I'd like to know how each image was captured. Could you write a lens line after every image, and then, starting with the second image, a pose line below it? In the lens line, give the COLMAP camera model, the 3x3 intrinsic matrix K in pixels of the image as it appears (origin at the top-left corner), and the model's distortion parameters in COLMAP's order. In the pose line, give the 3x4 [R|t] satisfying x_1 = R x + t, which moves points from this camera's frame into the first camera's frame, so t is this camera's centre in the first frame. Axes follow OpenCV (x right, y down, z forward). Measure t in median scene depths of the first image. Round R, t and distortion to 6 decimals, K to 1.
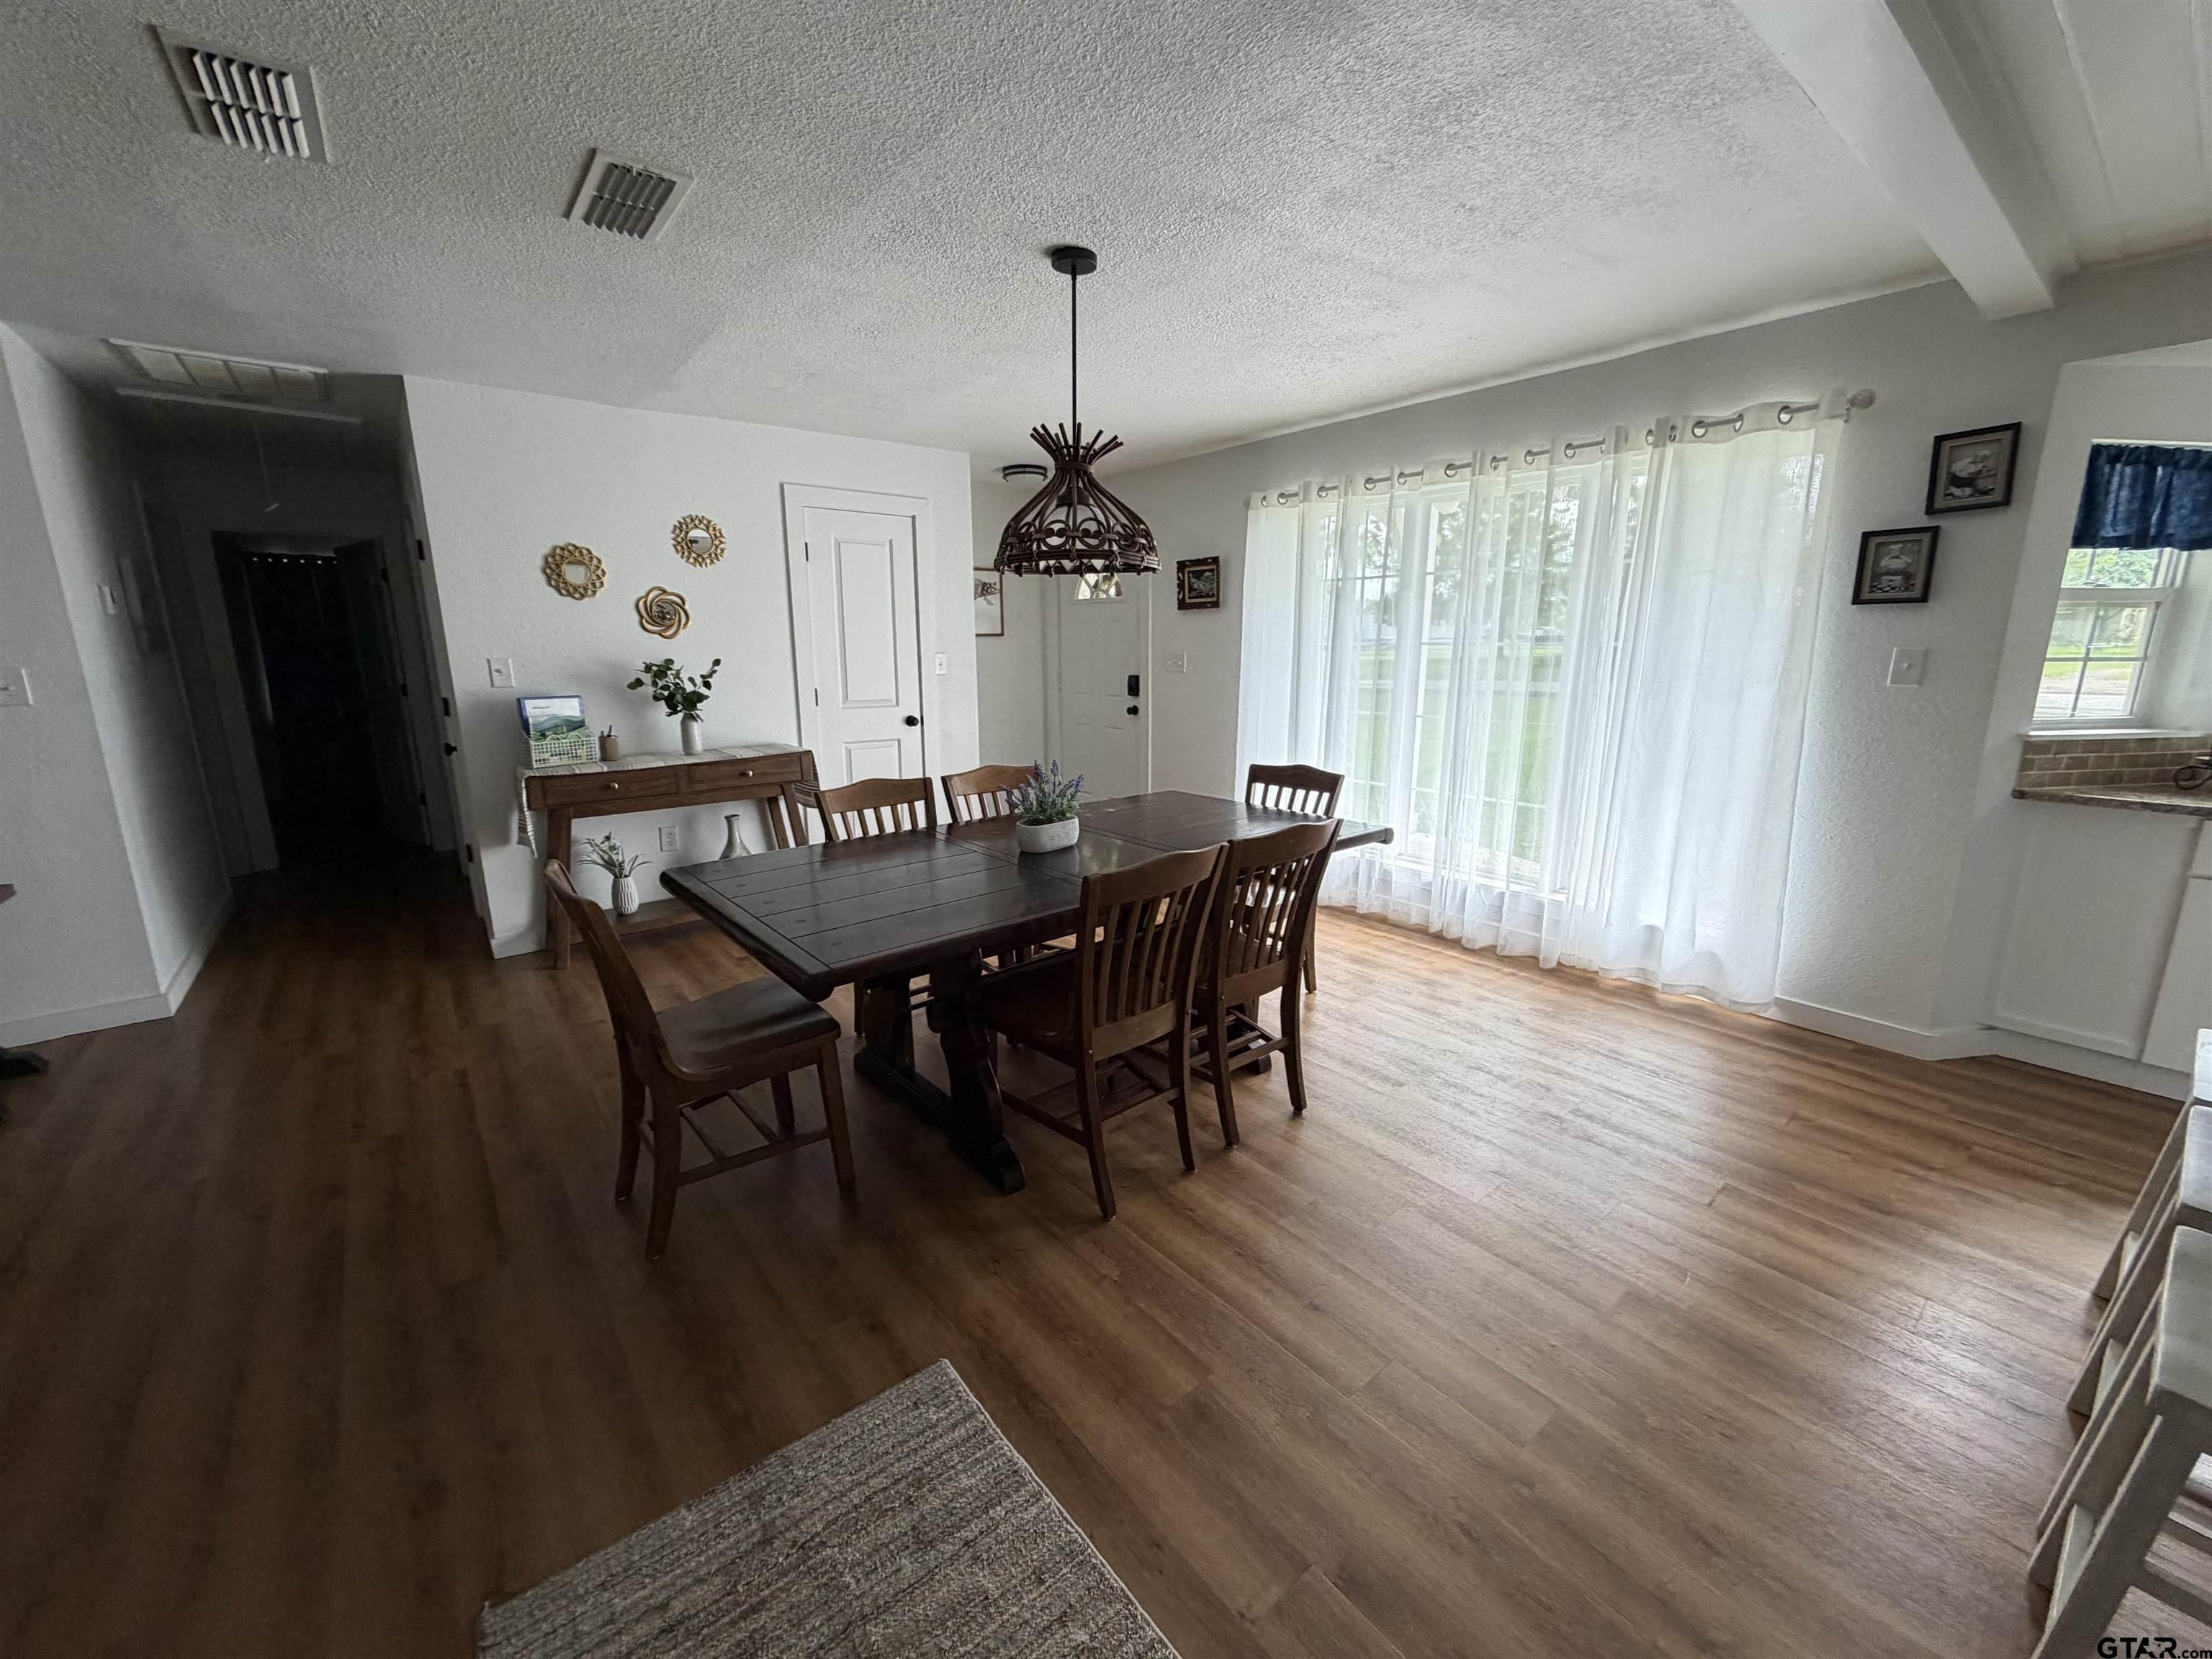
lens RADIAL K [[885.2, 0, 1111.4], [0, 885.2, 831.2], [0, 0, 1]] dist [-0.000867, 0.000289]
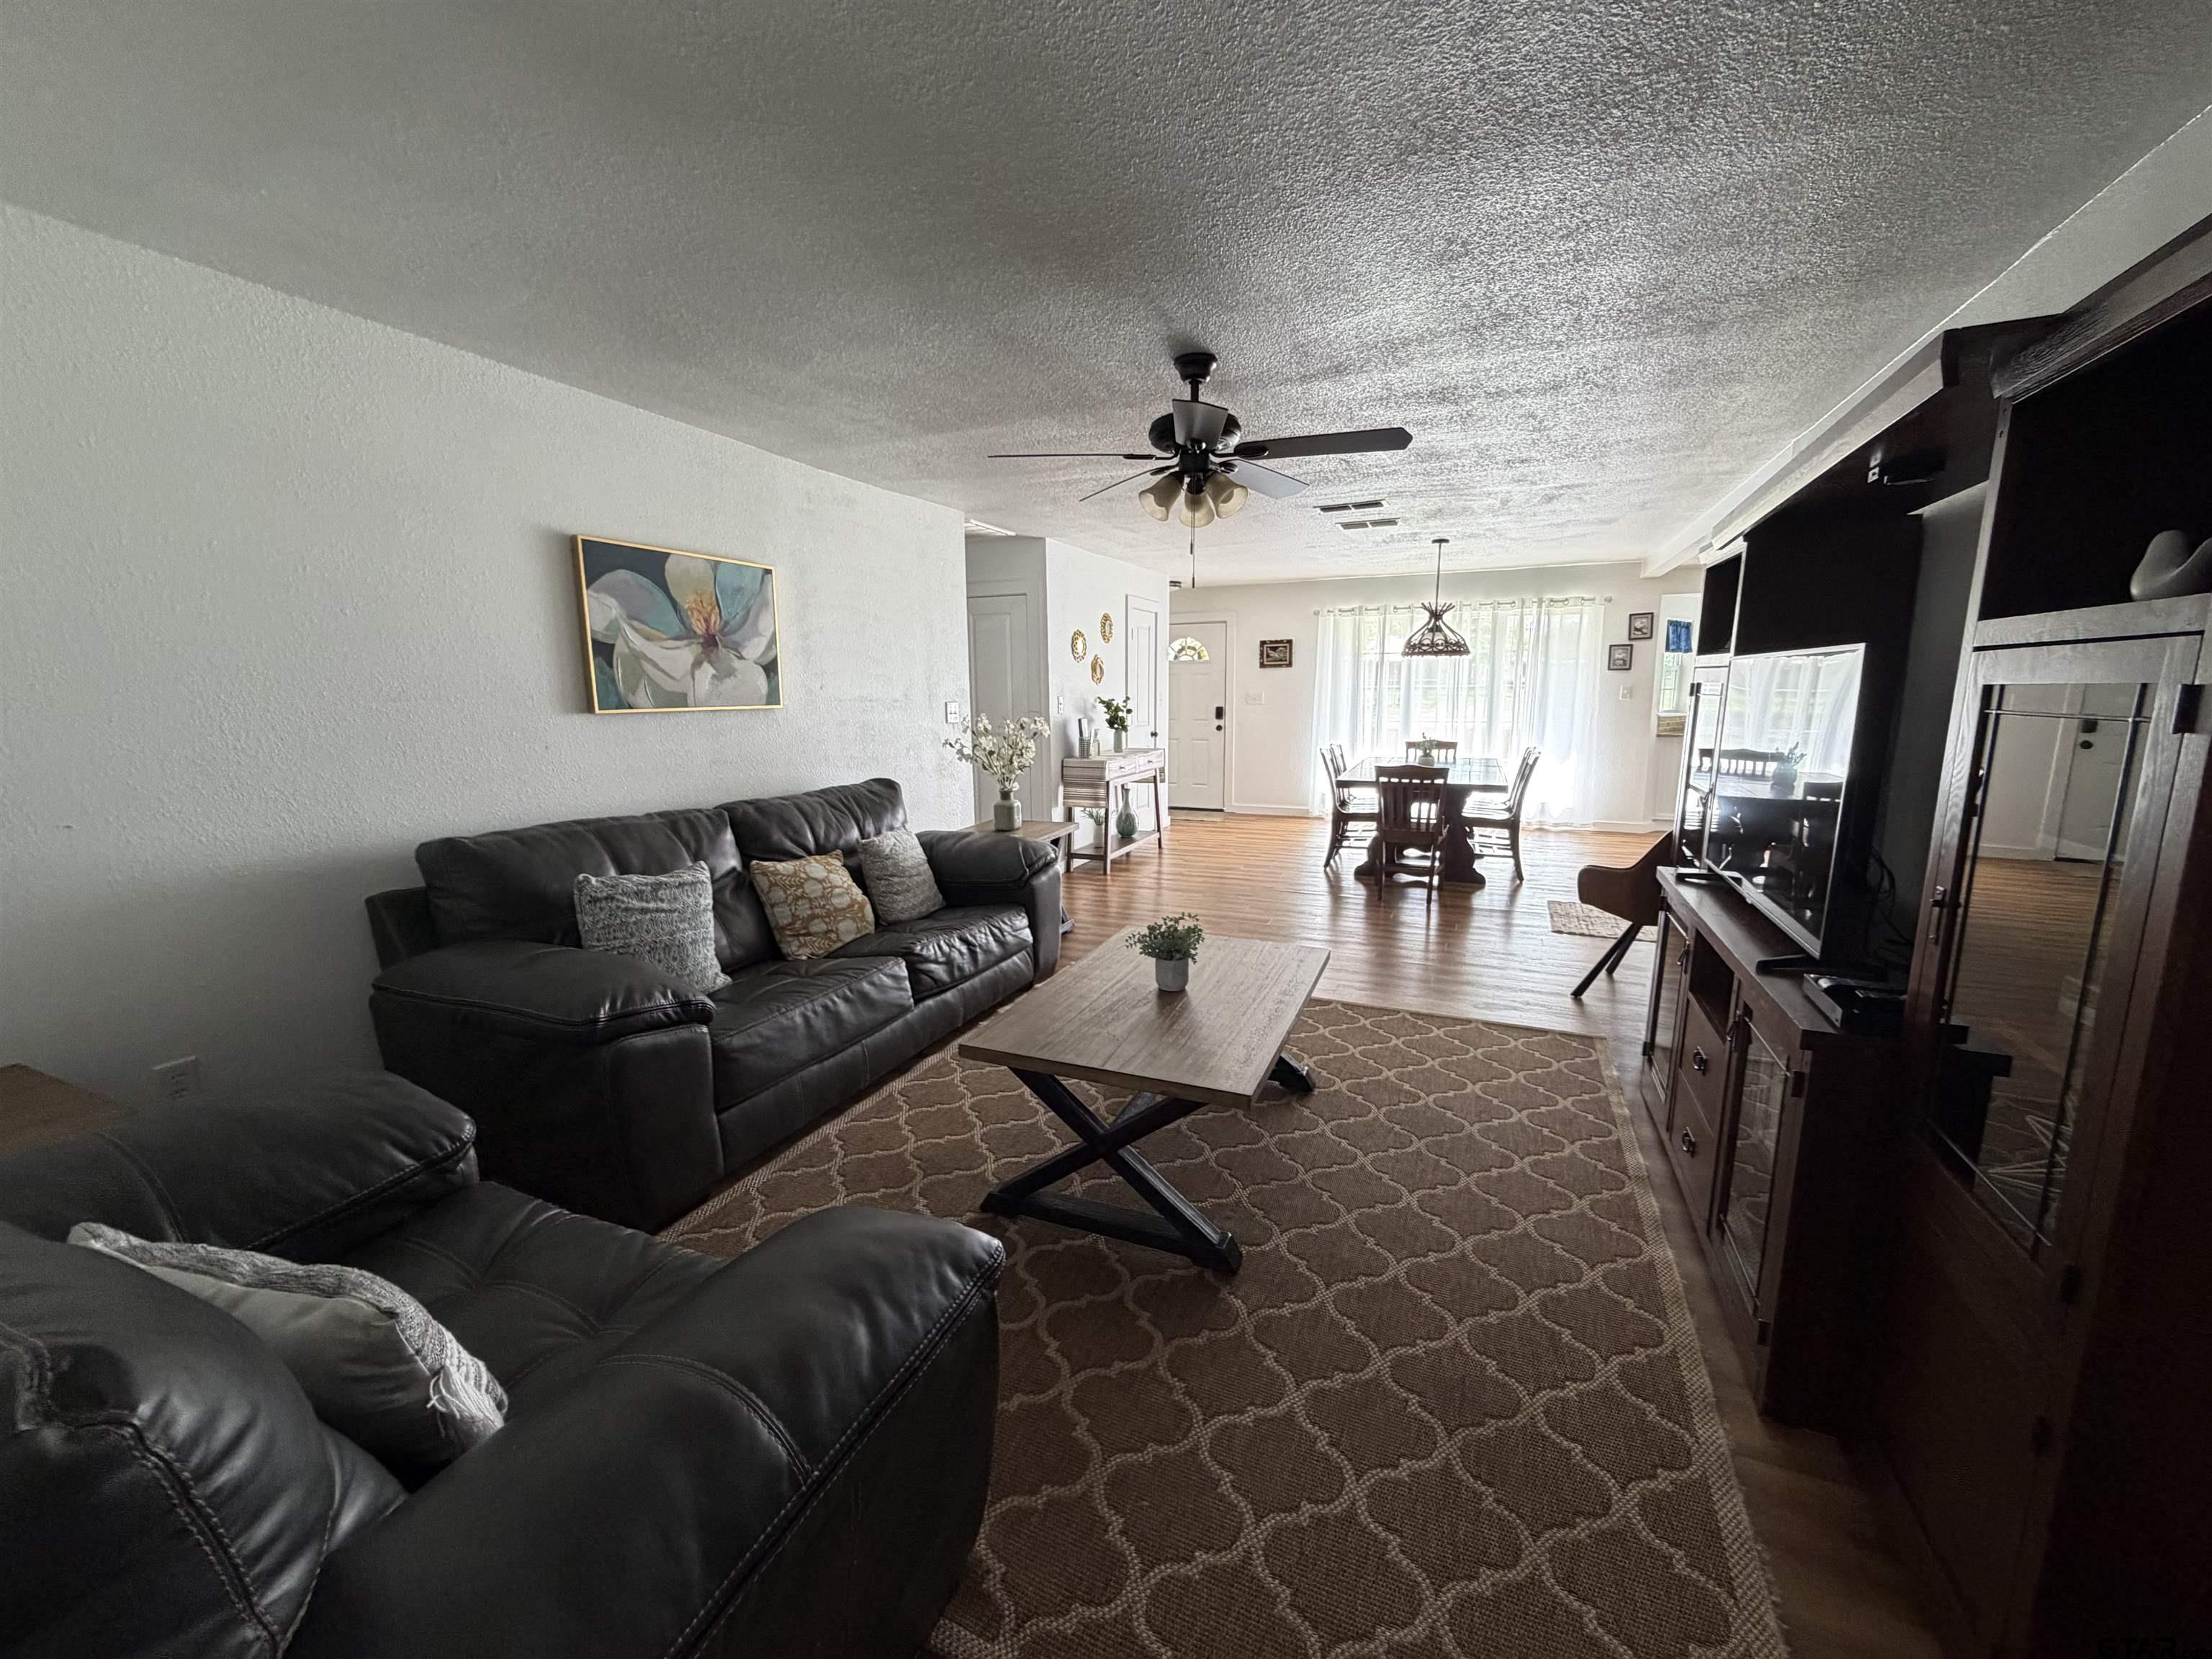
lens RADIAL K [[885.2, 0, 1104.7], [0, 885.2, 835.8], [0, 0, 1]] dist [-0.000867, 0.000289]
pose [[0.886866, -0.078463, 0.455316, -1.333652], [0.101039, 0.994558, -0.025415, 0.120216], [-0.450844, 0.068544, 0.889967, -0.513466]]
